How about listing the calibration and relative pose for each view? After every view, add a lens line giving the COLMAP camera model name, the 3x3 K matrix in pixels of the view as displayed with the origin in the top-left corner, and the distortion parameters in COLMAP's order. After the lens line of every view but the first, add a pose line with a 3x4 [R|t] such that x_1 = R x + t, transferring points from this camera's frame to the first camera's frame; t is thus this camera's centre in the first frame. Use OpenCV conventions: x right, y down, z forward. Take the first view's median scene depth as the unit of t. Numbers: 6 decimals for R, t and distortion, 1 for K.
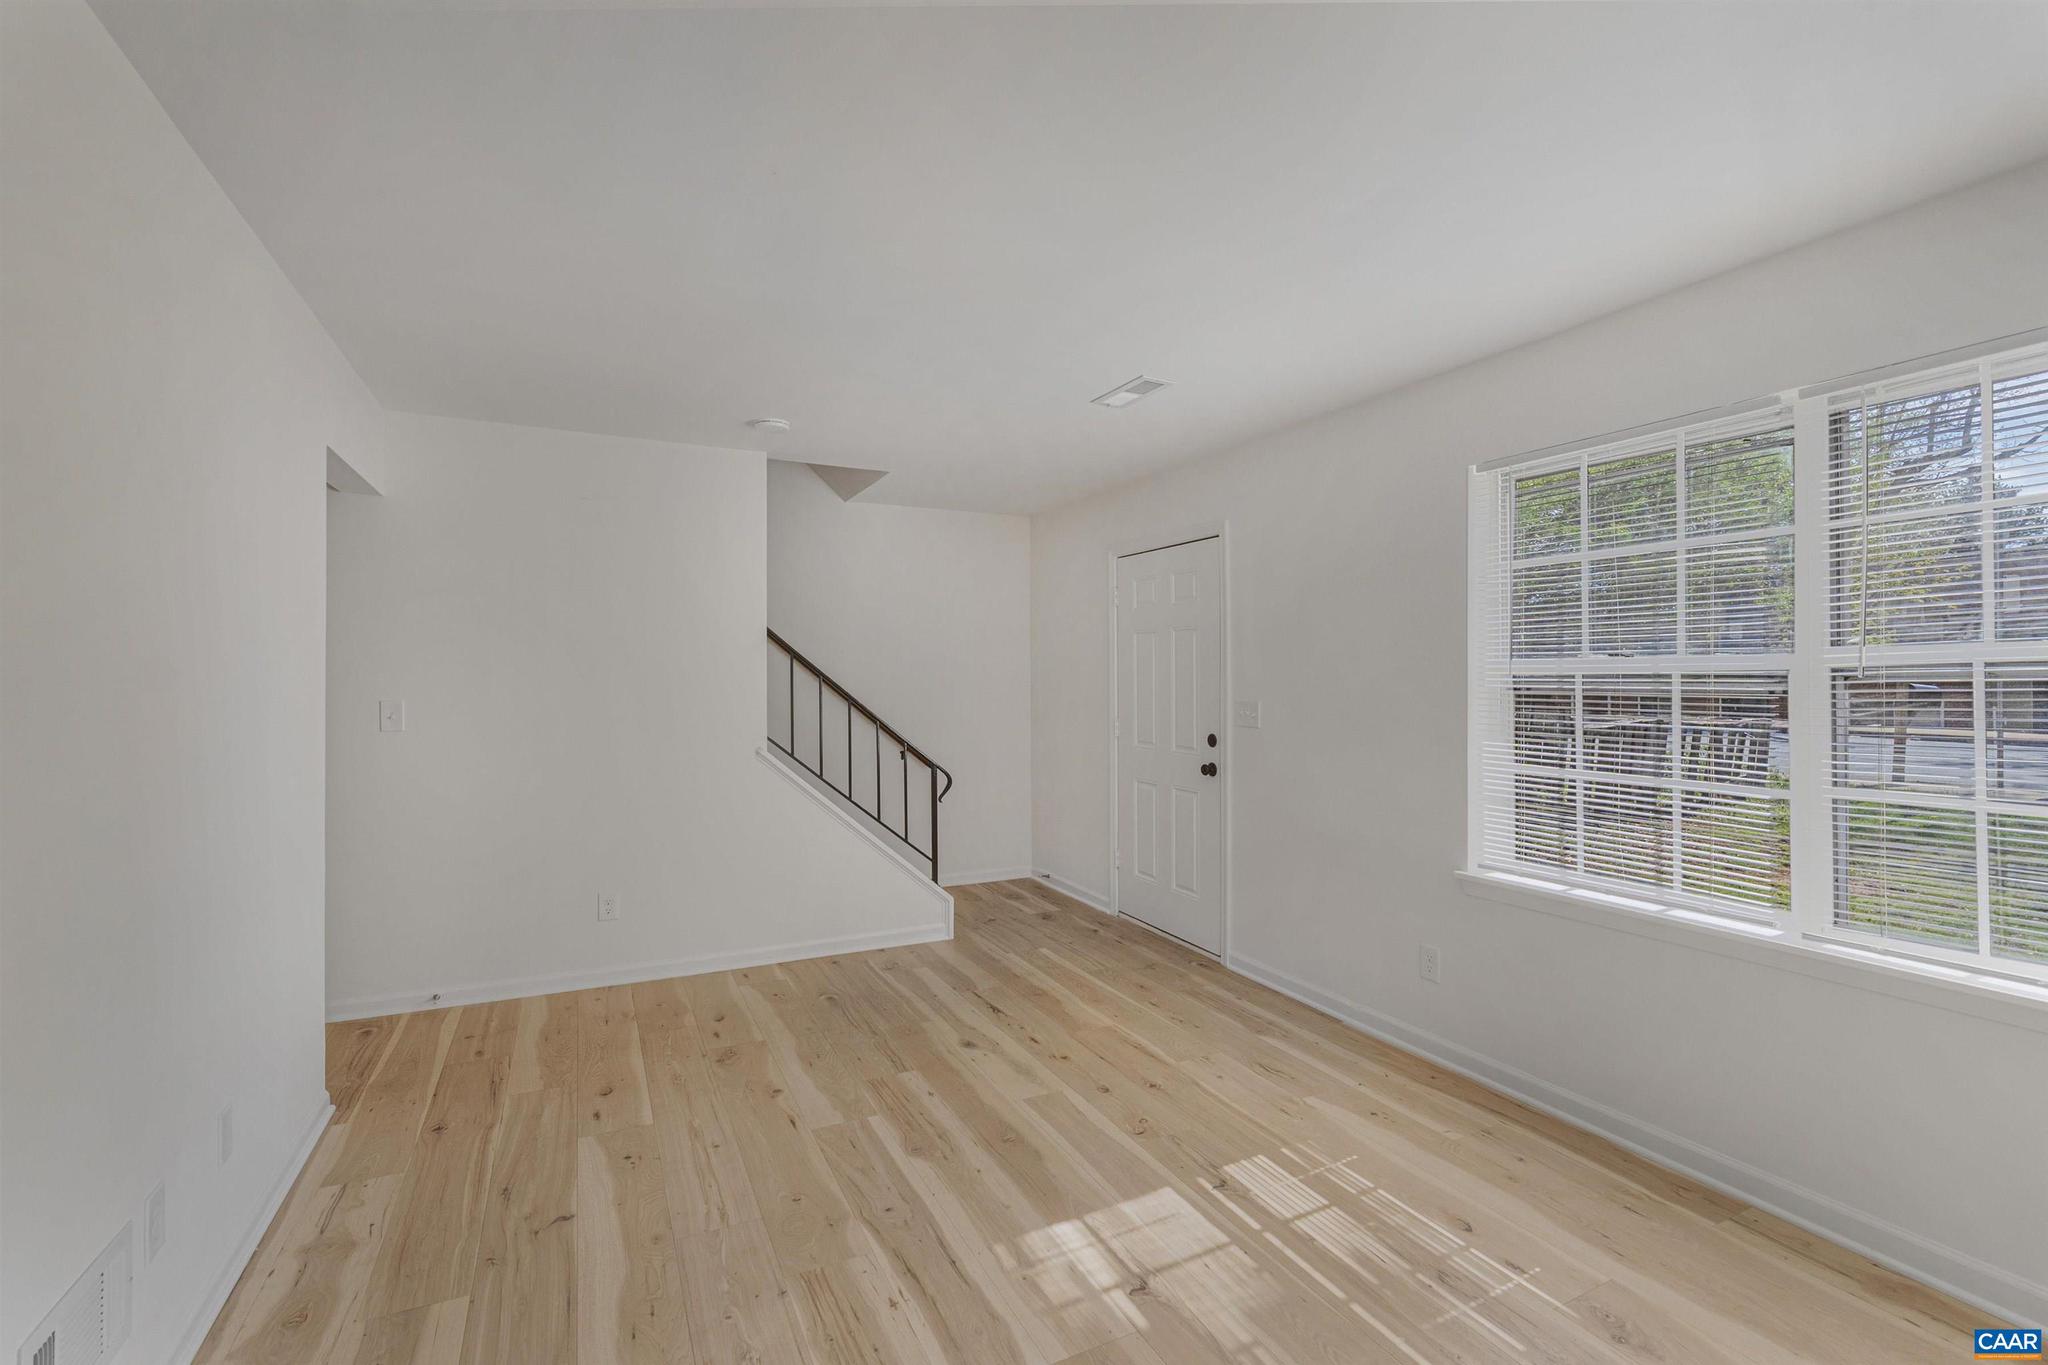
lens RADIAL K [[897.8, 0, 1020.9], [0, 897.8, 685.9], [0, 0, 1]] dist [-0.012122, -0.001279]
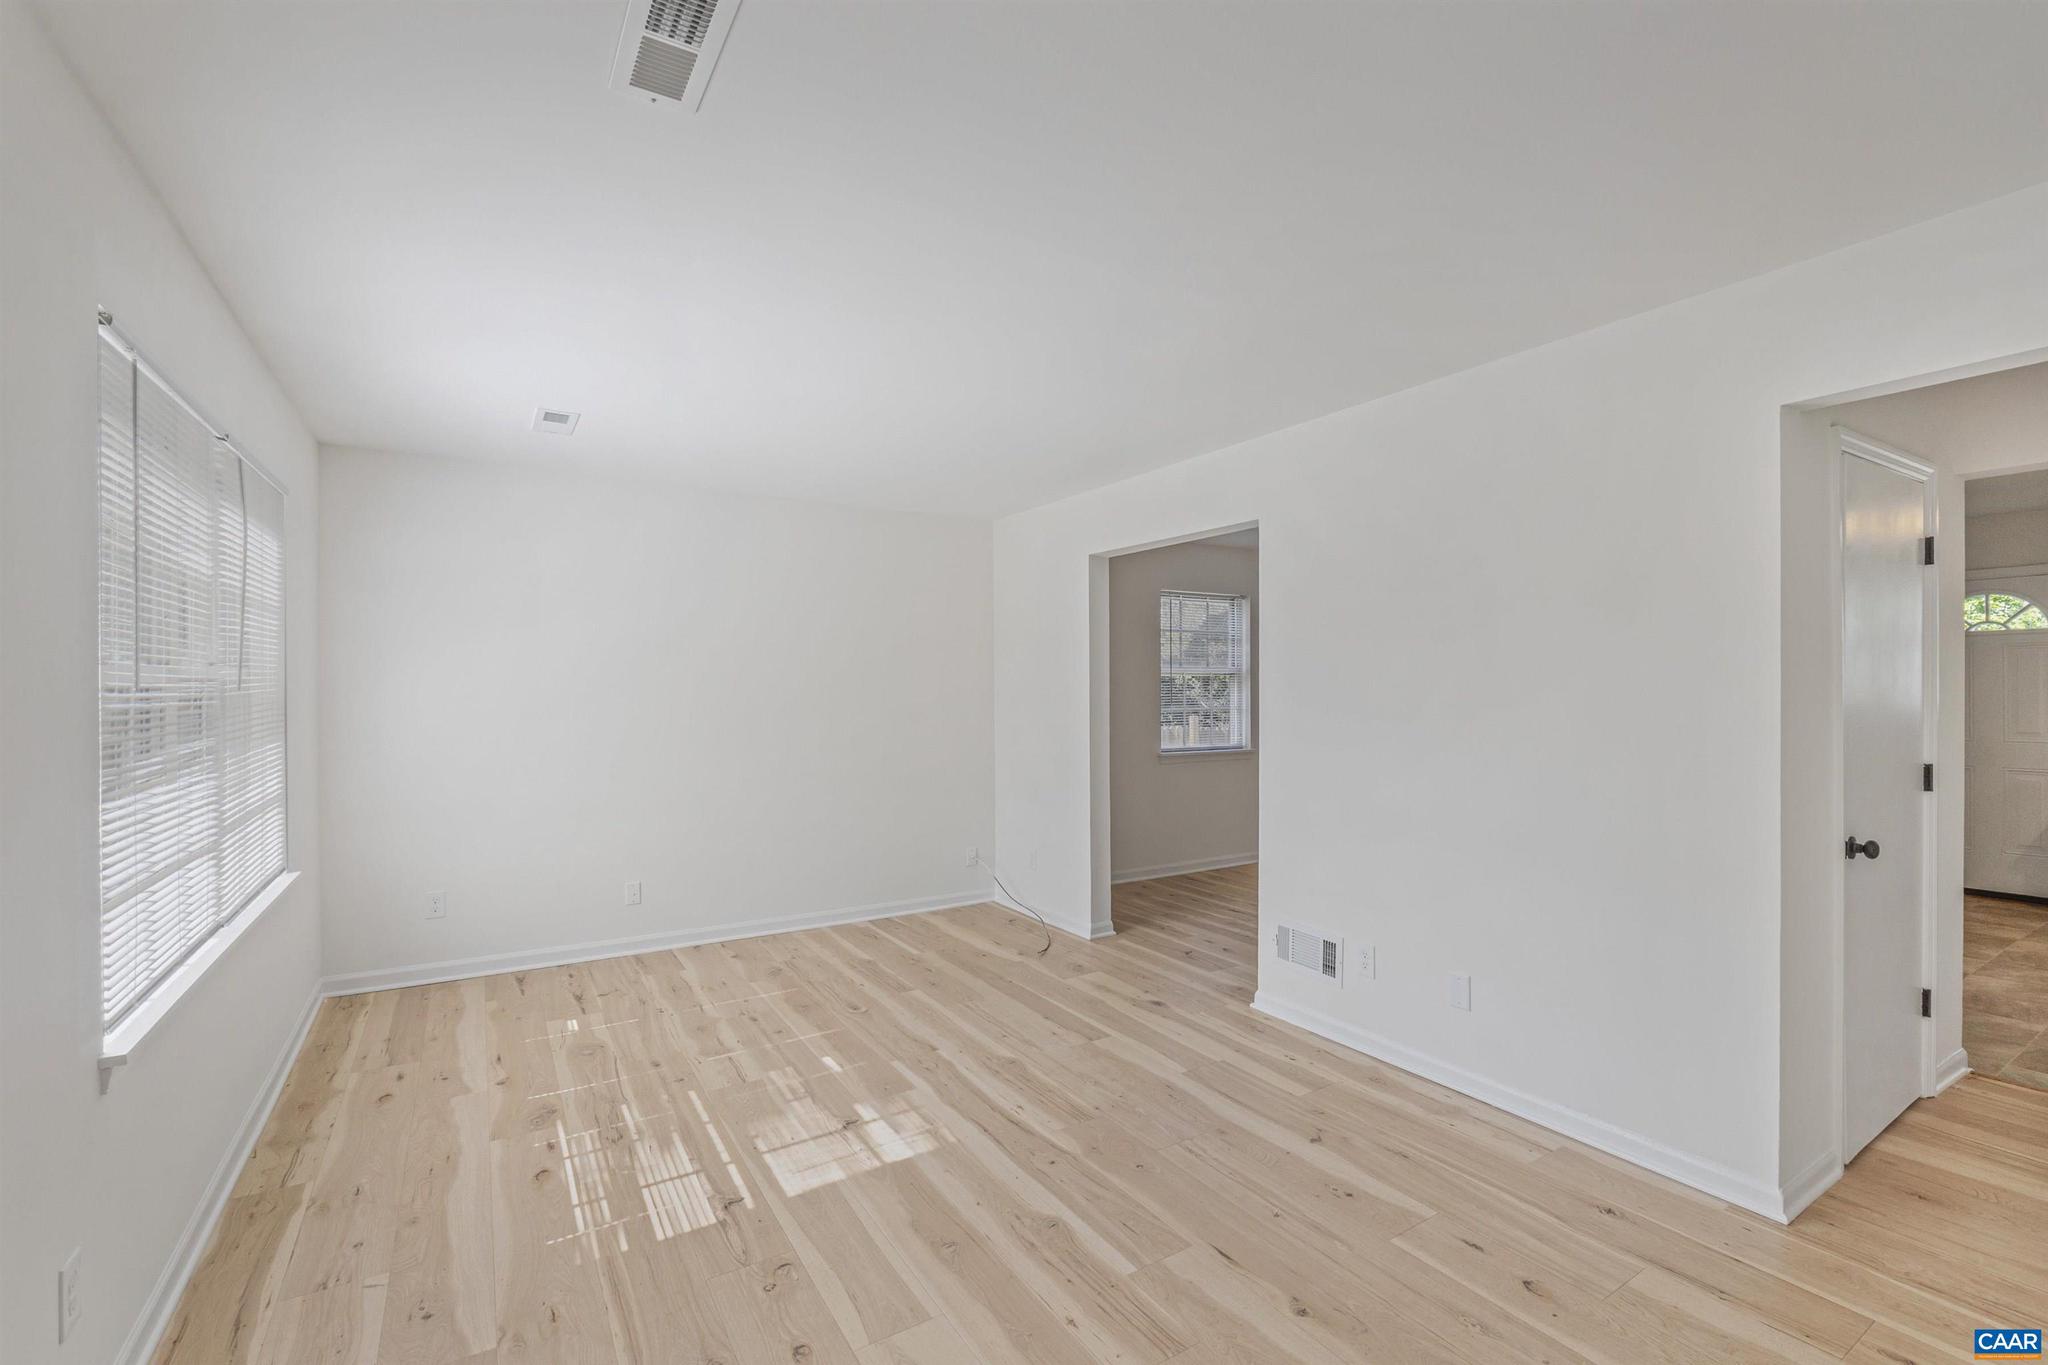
lens RADIAL K [[897.8, 0, 1026.4], [0, 897.8, 681.6], [0, 0, 1]] dist [-0.012122, -0.001279]
pose [[-0.994949, -0.000436, -0.100379, -0.000898], [-0.000675, 0.999997, 0.002343, -0.015993], [0.100378, 0.002399, -0.994947, 1.395837]]
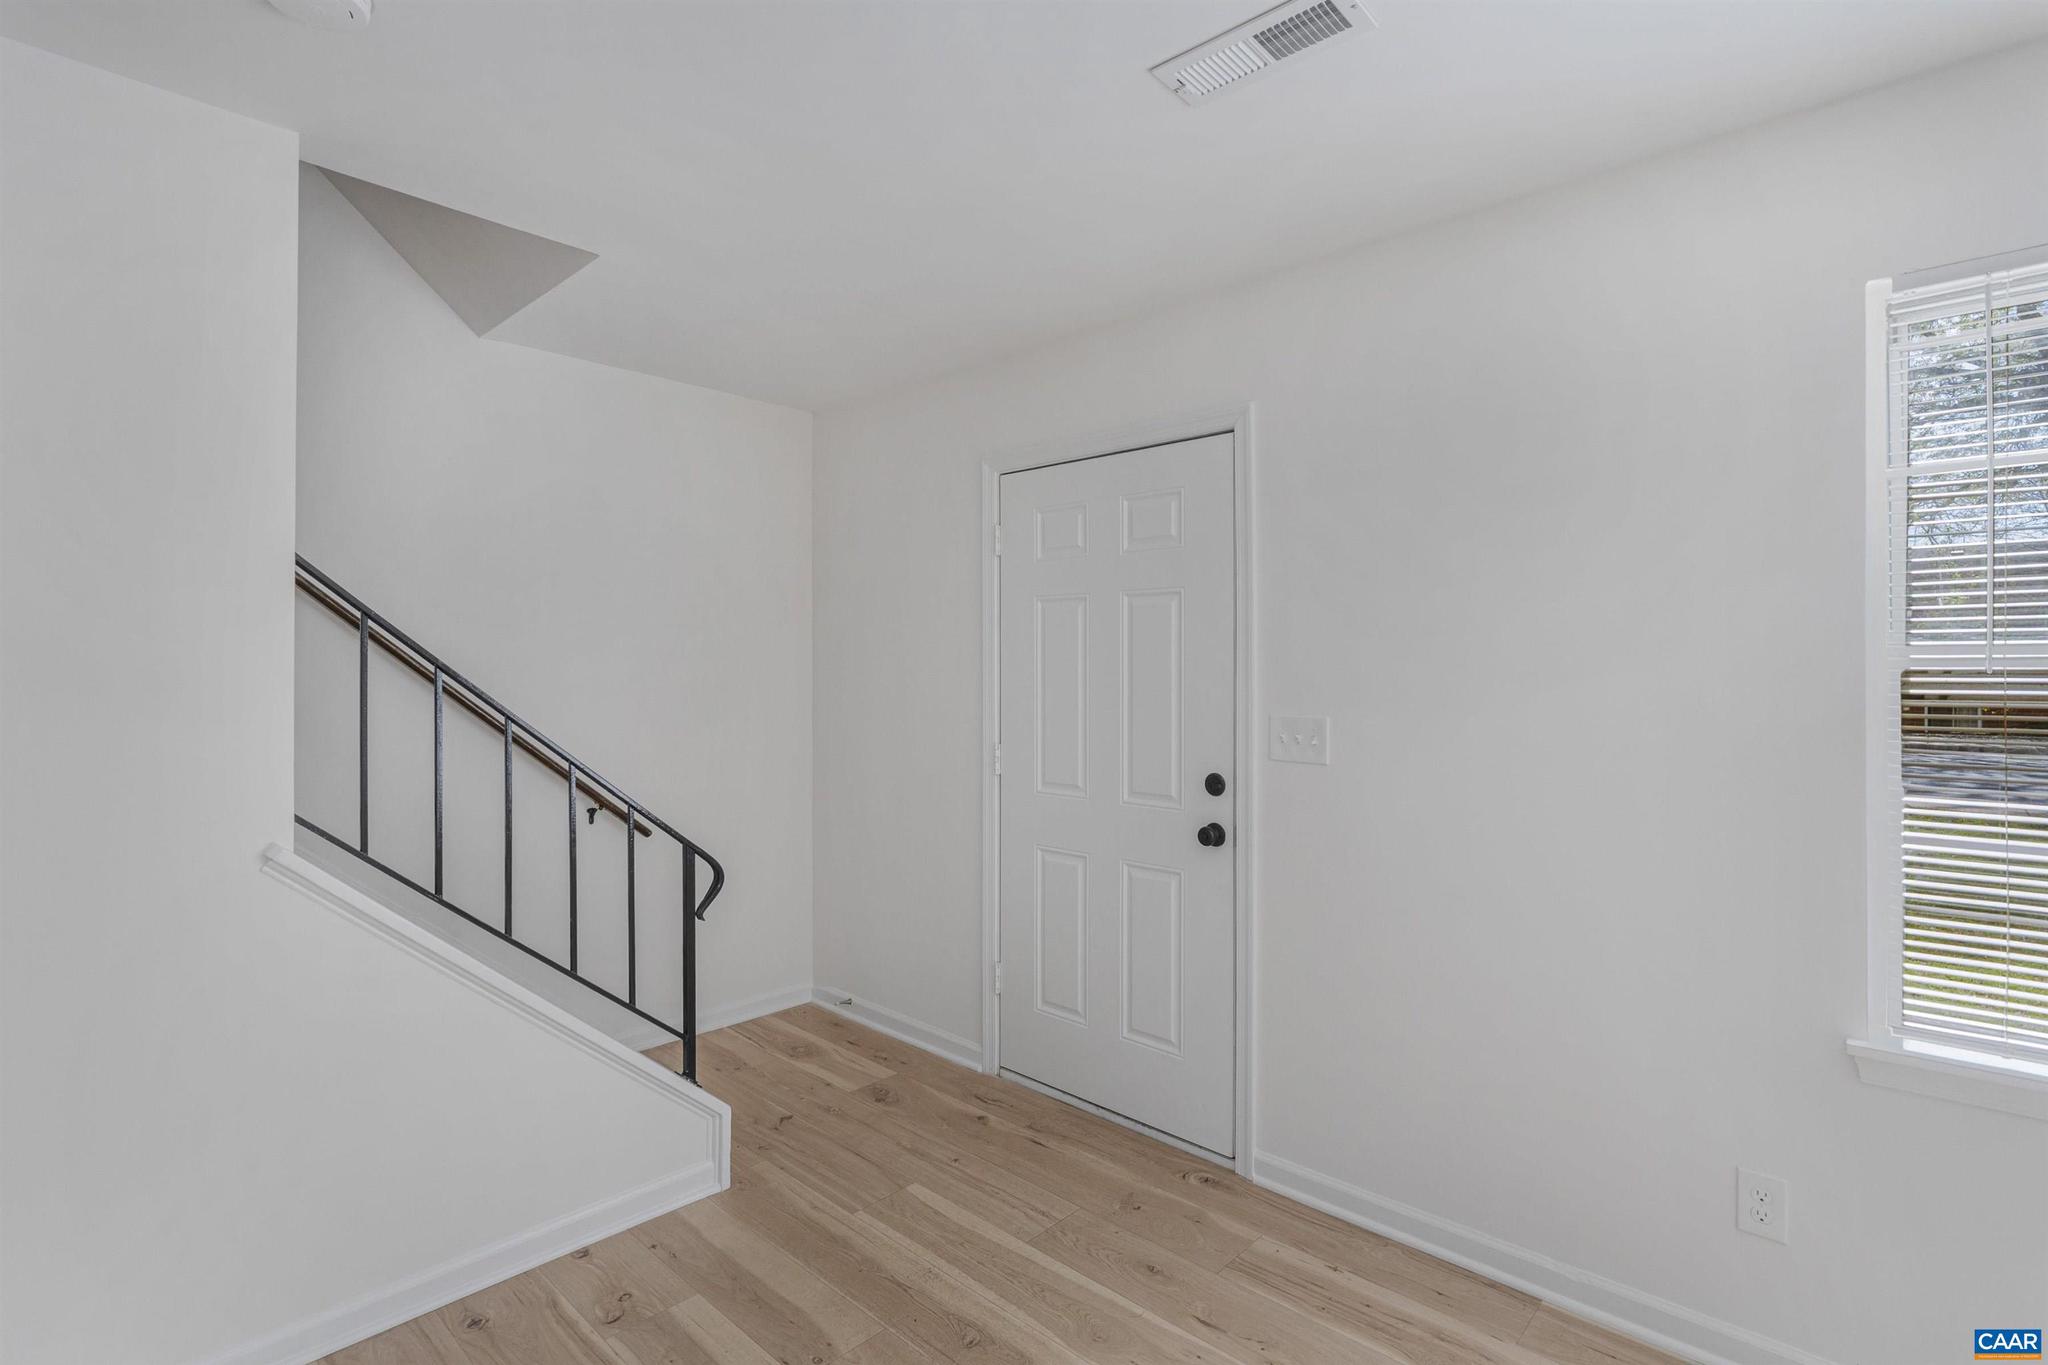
lens RADIAL K [[985.8, 0, 1030.7], [0, 985.8, 673.2], [0, 0, 1]] dist [-0.005323, -0.000333]
pose [[0.935279, 0.001910, 0.353906, -0.145397], [0.001800, 0.999947, -0.010153, -0.005356], [-0.353906, 0.010132, 0.935226, 0.528970]]
